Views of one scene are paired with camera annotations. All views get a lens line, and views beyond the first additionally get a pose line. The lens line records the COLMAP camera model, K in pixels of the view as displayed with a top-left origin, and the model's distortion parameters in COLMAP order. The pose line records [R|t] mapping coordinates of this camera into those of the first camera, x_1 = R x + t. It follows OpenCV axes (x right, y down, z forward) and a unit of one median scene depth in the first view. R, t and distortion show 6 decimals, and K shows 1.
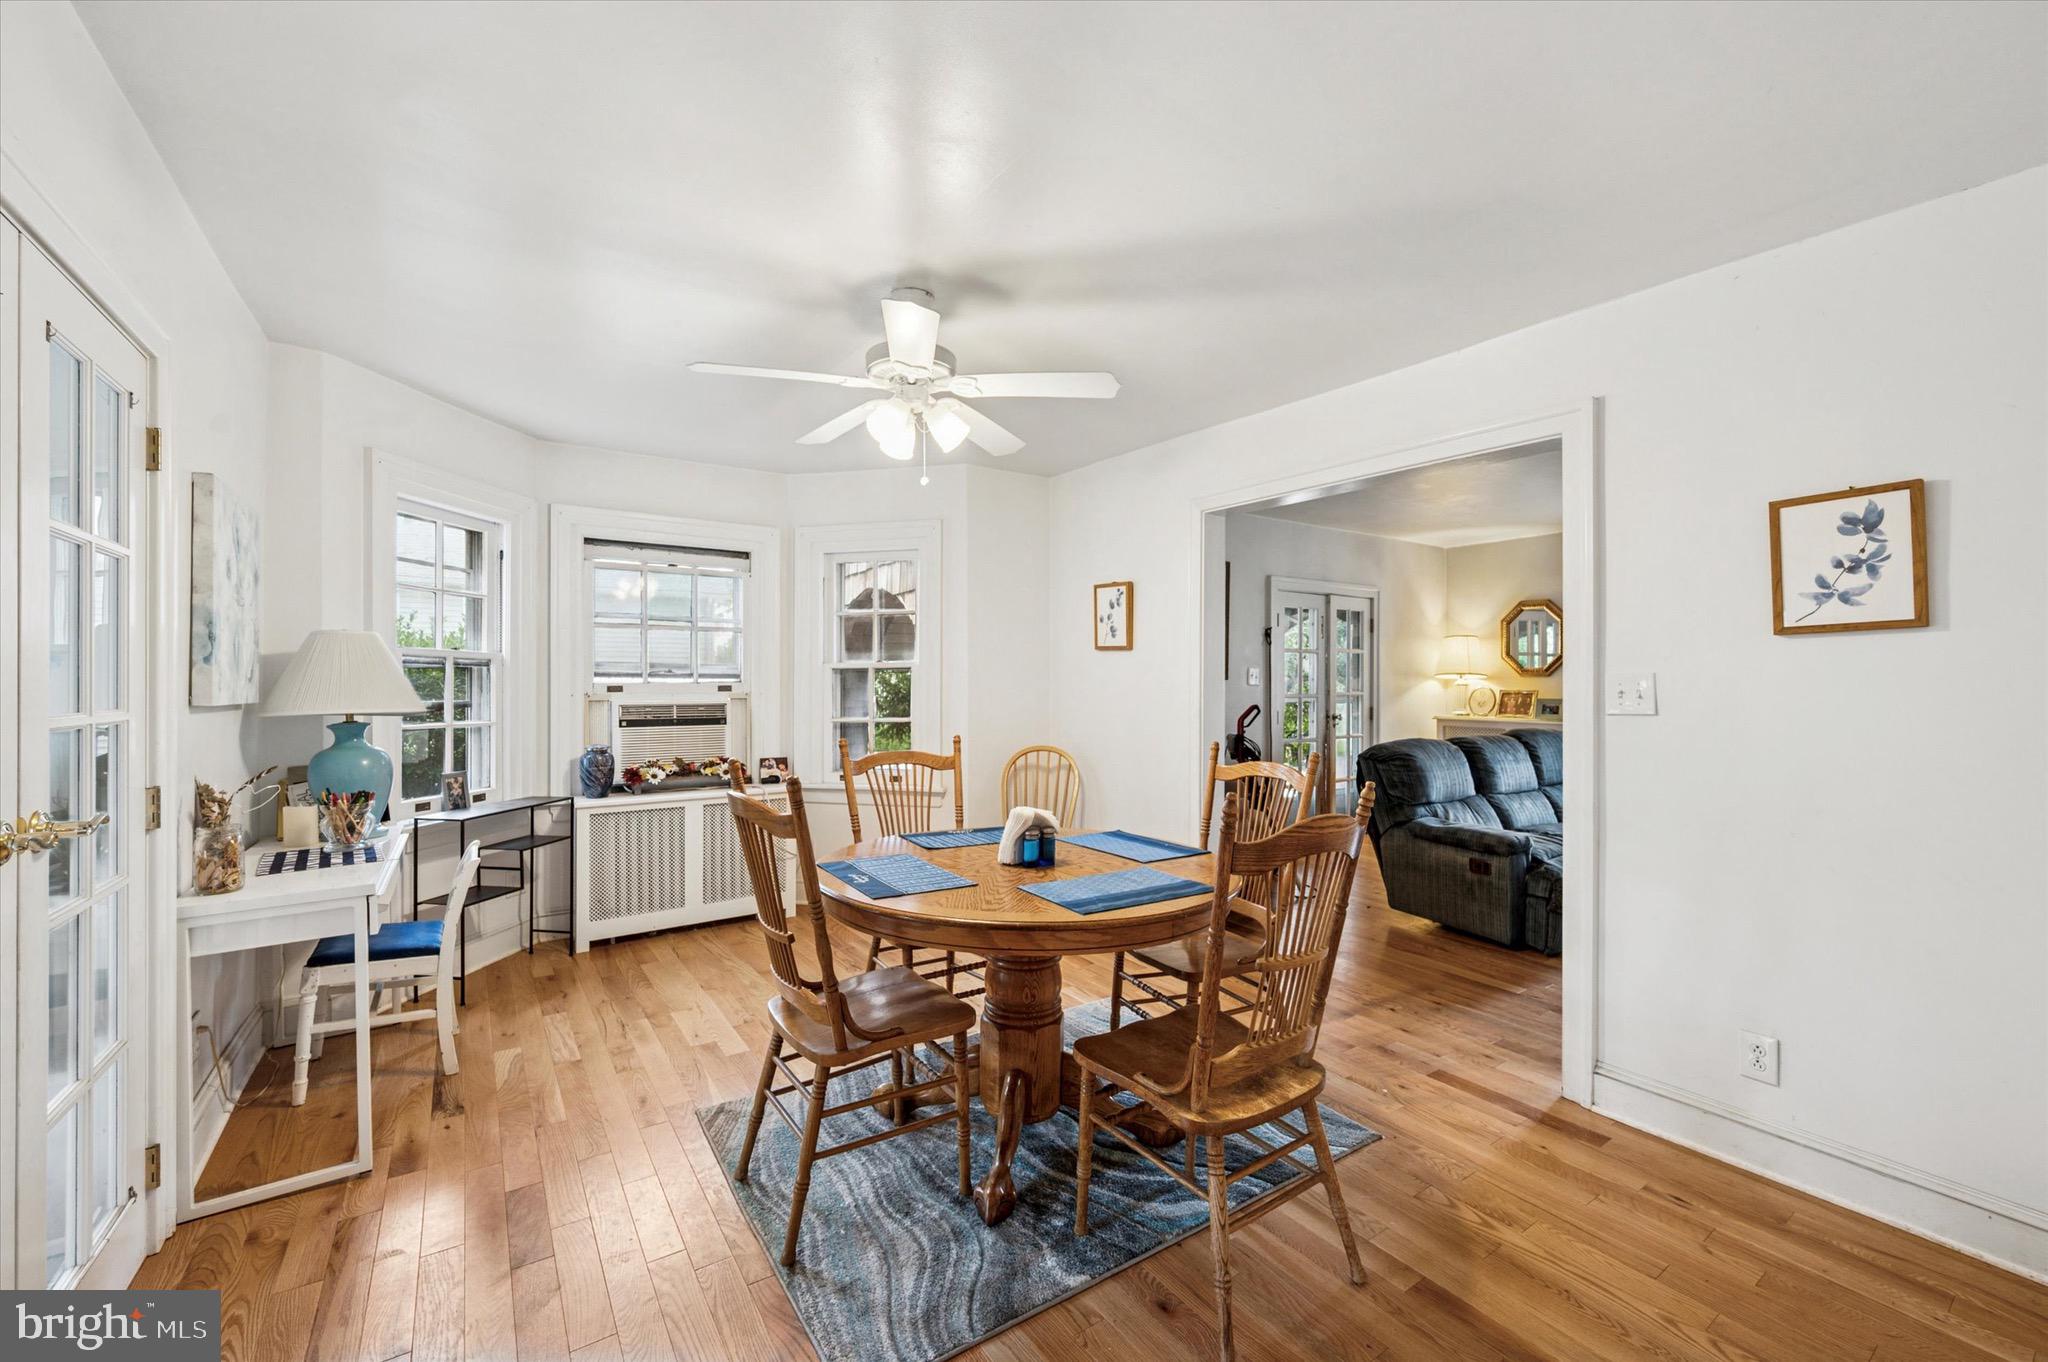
lens RADIAL K [[827.8, 0, 1026.2], [0, 827.8, 687.5], [0, 0, 1]] dist [0.007543, -0.000639]
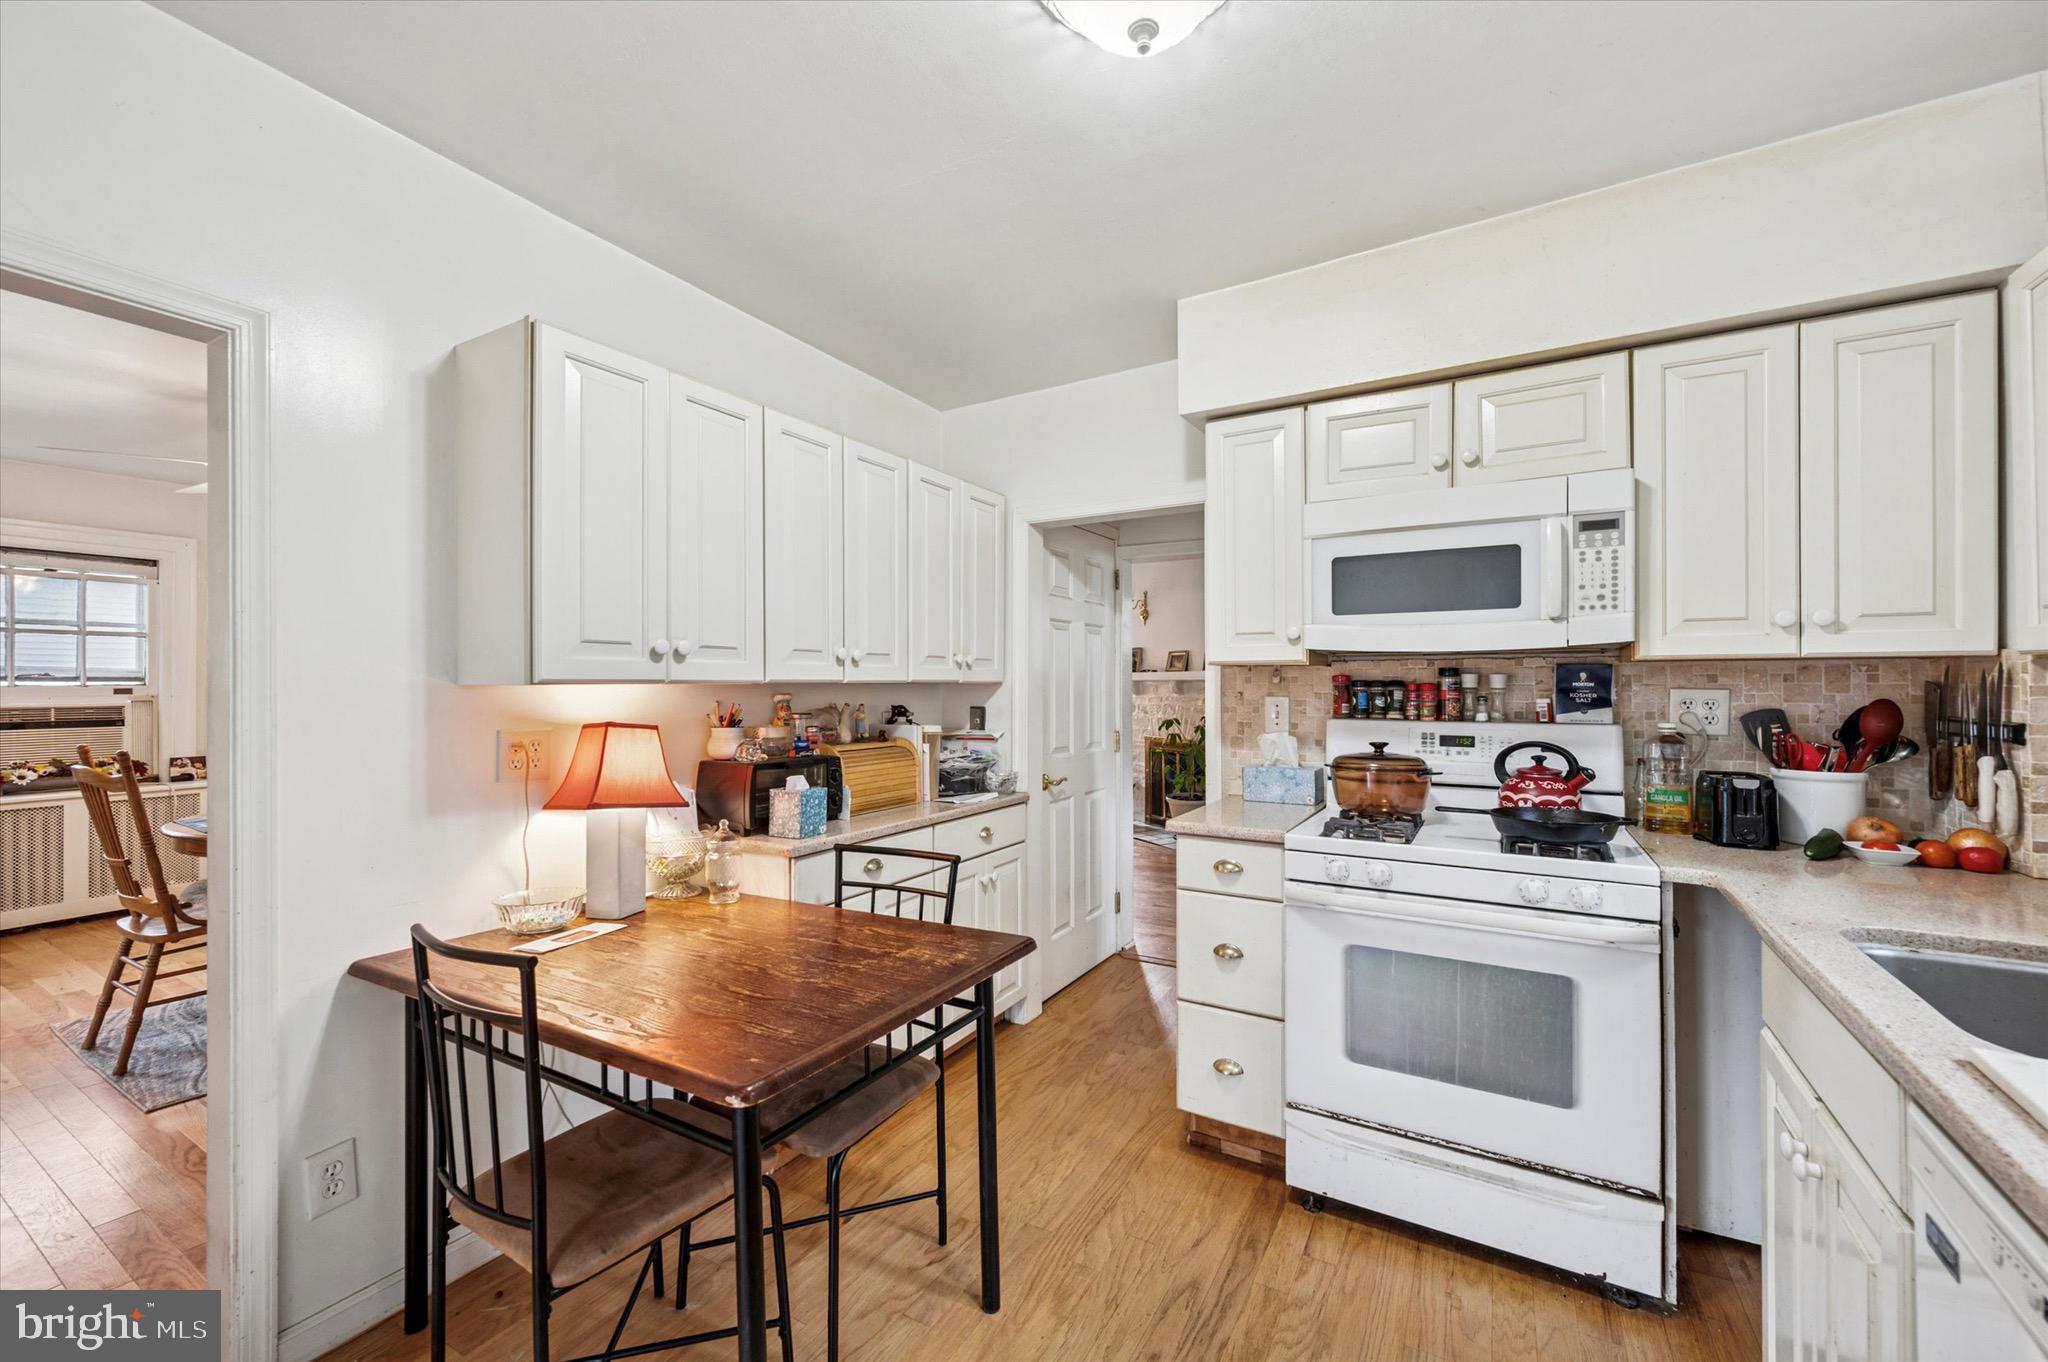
lens RADIAL K [[827.8, 0, 1030.3], [0, 827.8, 683.1], [0, 0, 1]] dist [0.007543, -0.000639]
pose [[0.907444, -0.000464, 0.420174, 0.241151], [0.002468, 0.999988, -0.004226, -0.002186], [-0.420167, 0.004871, 0.907434, -0.448129]]
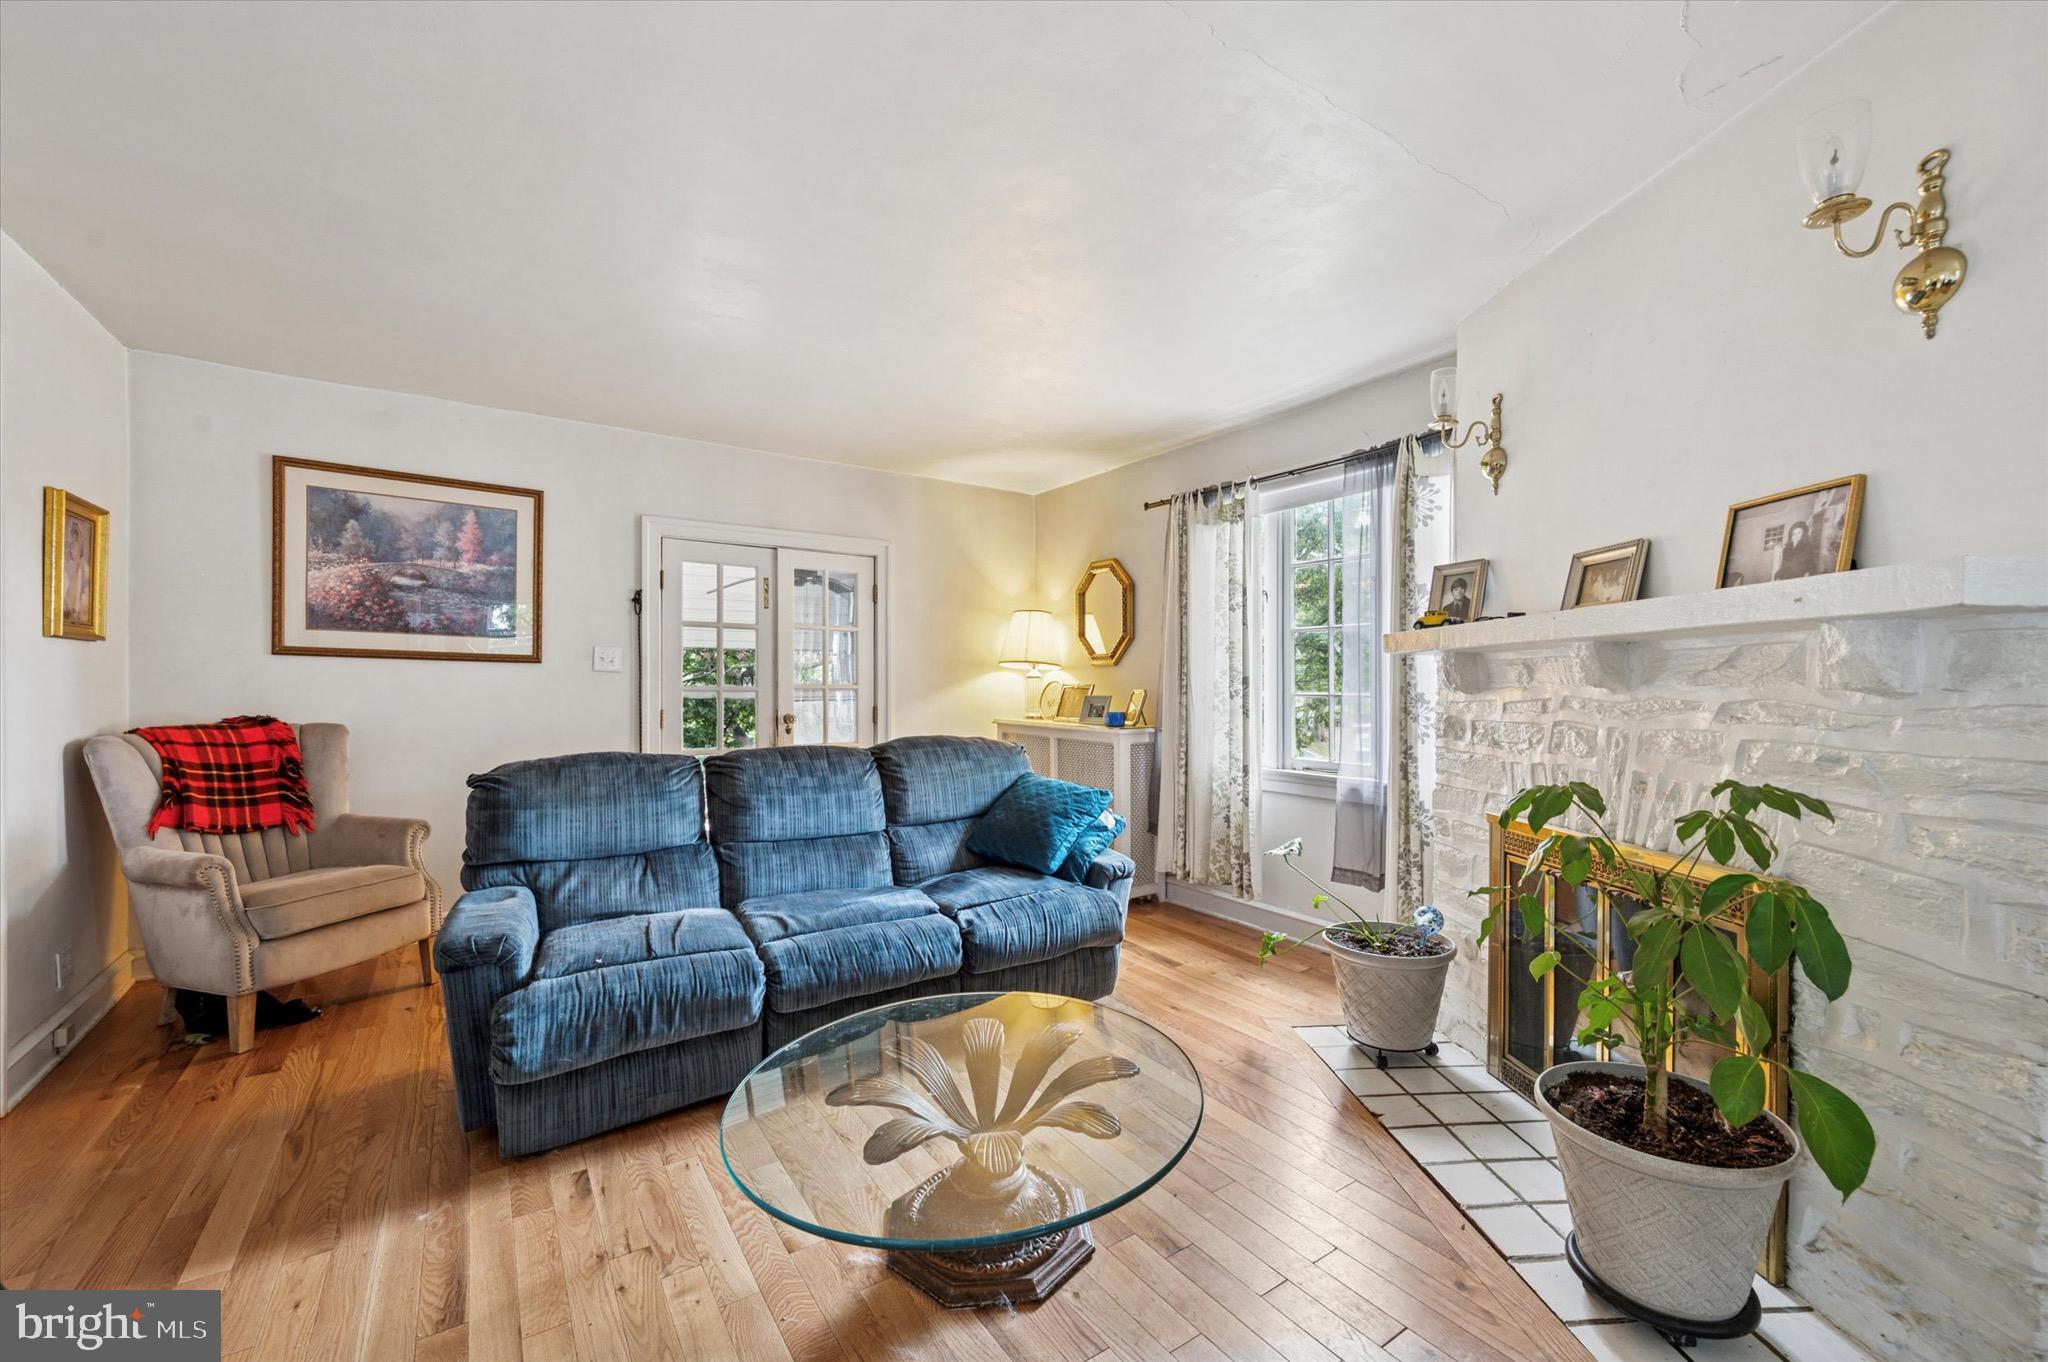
lens RADIAL K [[827.8, 0, 1012.1], [0, 827.8, 694.8], [0, 0, 1]] dist [0.007543, -0.000639]
pose [[0.999446, 0.004987, -0.032901, 0.870262], [-0.004963, 0.999987, 0.000833, 0.019623], [0.032905, -0.000670, 0.999458, 0.428068]]
